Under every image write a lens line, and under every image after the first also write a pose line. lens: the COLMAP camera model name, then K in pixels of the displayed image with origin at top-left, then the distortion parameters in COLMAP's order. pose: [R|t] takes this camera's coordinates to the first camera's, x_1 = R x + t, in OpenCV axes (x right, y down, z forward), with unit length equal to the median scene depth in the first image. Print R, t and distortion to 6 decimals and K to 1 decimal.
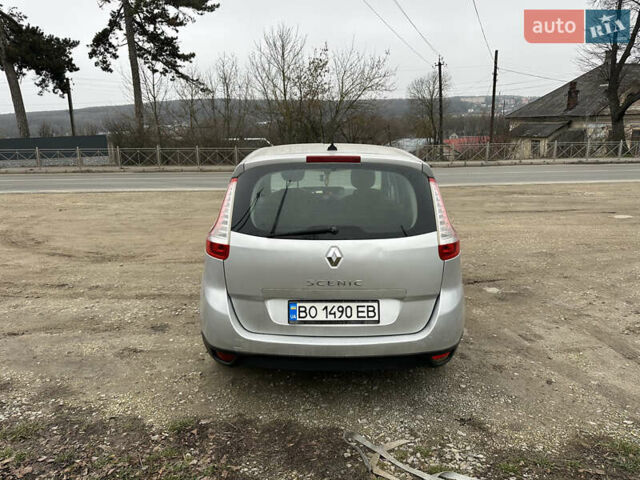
lens RADIAL K [[482.1, 0, 320.0], [0, 482.1, 240.0], [0, 0, 1]] dist [0.000445, -0.004877]
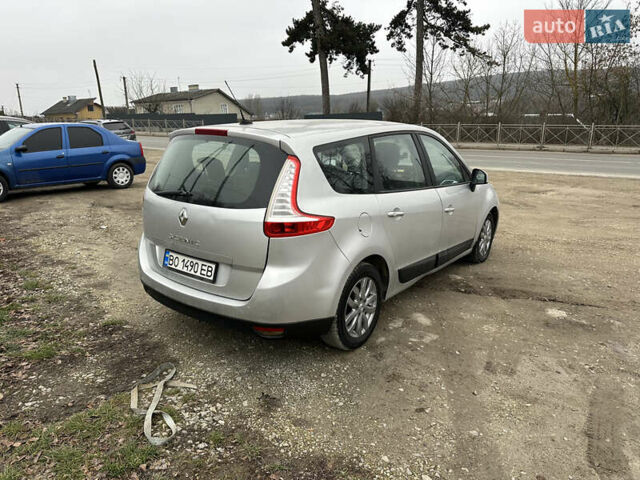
lens RADIAL K [[475.2, 0, 320.0], [0, 475.2, 251.9], [0, 0, 1]] dist [0.006088, -0.006200]
pose [[0.773001, 0.180466, -0.608195, 0.152584], [-0.135778, 0.983534, 0.119268, -0.009916], [0.619705, -0.009614, 0.784776, 0.046257]]
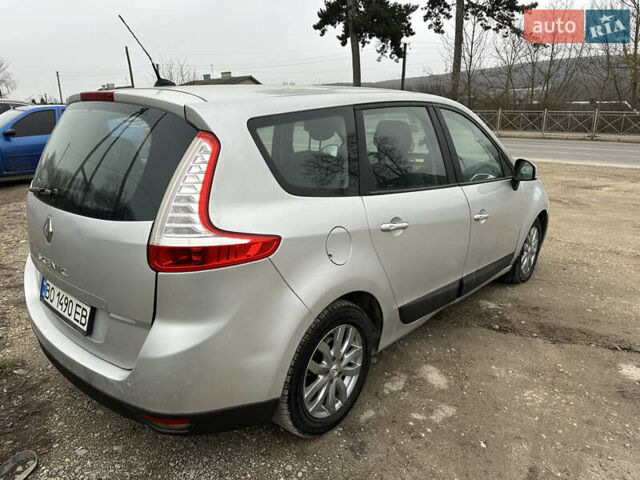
lens RADIAL K [[463.2, 0, 320.4], [0, 463.2, 250.3], [0, 0, 1]] dist [-0.008139, -0.000987]
pose [[0.718220, 0.214131, -0.662048, 0.123404], [-0.149747, 0.976742, 0.153462, -0.016259], [0.679511, -0.011079, 0.733582, 0.116613]]
